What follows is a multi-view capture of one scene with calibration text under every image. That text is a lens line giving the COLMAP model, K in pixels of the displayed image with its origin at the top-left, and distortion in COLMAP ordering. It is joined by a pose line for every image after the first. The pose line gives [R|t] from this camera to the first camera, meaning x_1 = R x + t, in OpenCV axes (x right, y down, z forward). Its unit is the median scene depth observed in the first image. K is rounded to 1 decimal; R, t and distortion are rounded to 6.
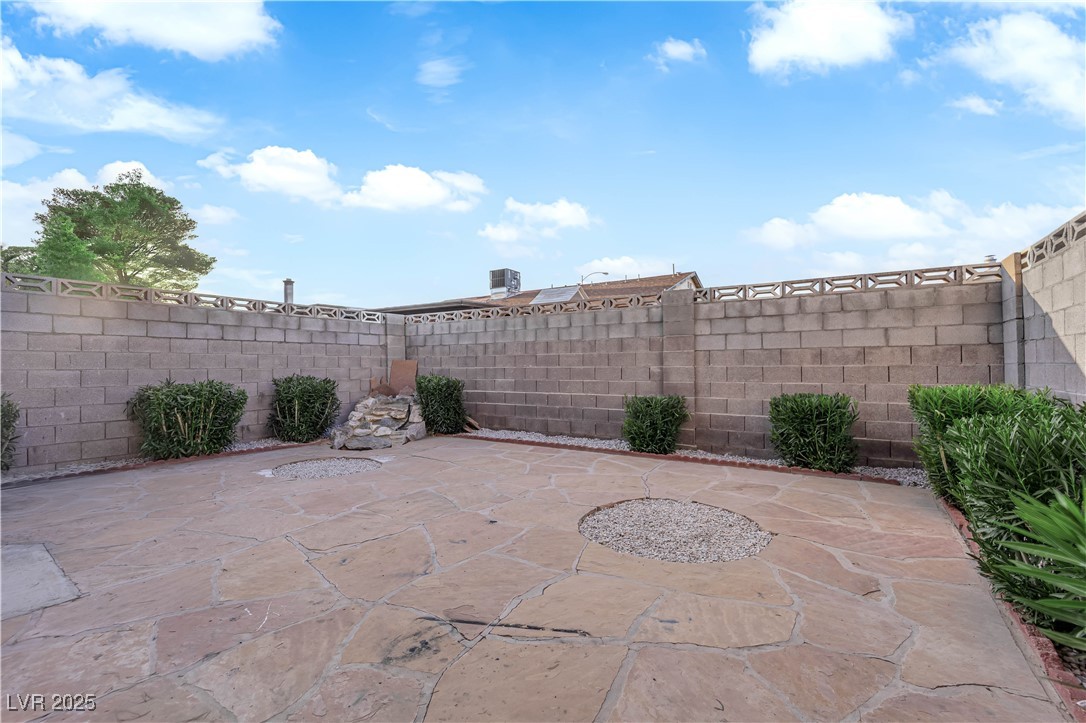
lens RADIAL K [[440.9, 0, 546.3], [0, 440.9, 360.5], [0, 0, 1]] dist [-0.011618, -0.000273]
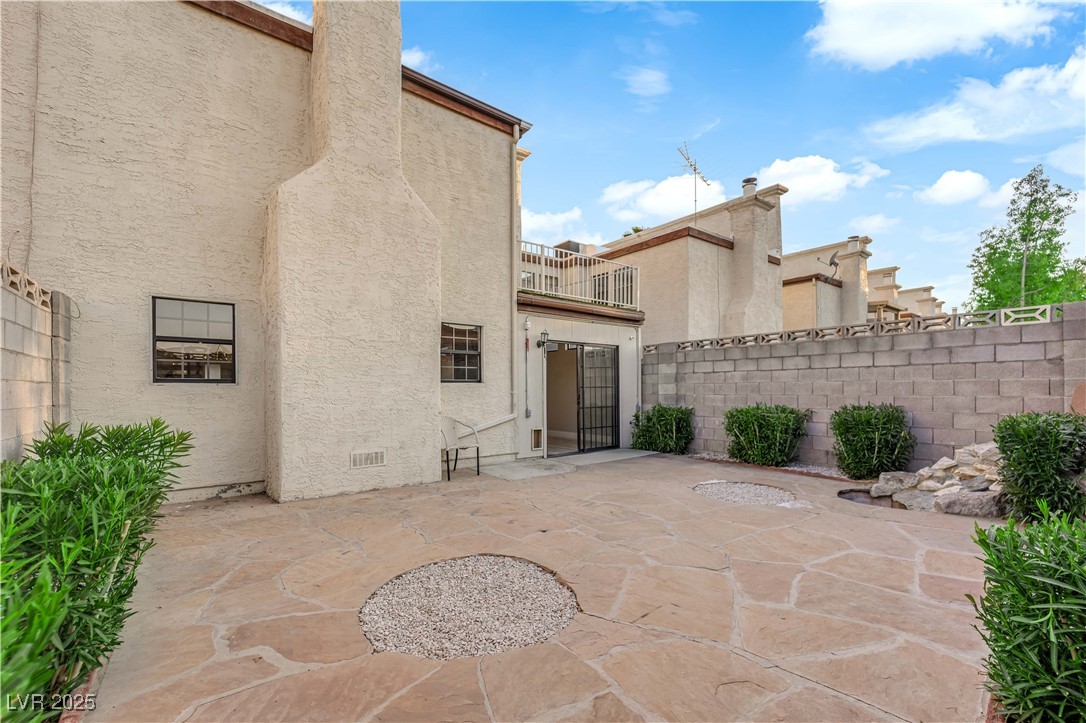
lens RADIAL K [[461.7, 0, 552.2], [0, 461.7, 389.3], [0, 0, 1]] dist [-0.010459, -0.000234]
pose [[-0.289225, 0.007316, -0.957233, 0.577413], [0.018287, 0.999831, 0.002116, -0.010331], [0.957087, -0.016893, -0.289309, 0.755153]]
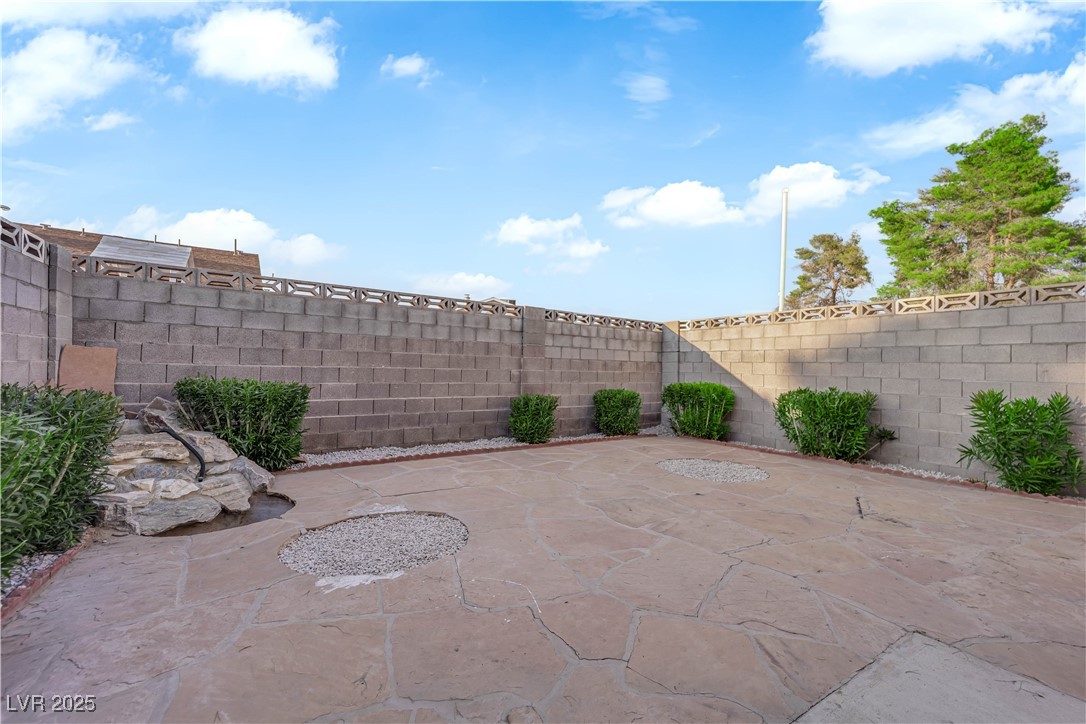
lens RADIAL K [[440.9, 0, 546.3], [0, 440.9, 361.0], [0, 0, 1]] dist [-0.011618, -0.000273]
pose [[0.404821, 0.031199, 0.913864, -0.807222], [-0.034467, 0.999228, -0.018845, 0.009819], [-0.913746, -0.023869, 0.405584, 0.486288]]
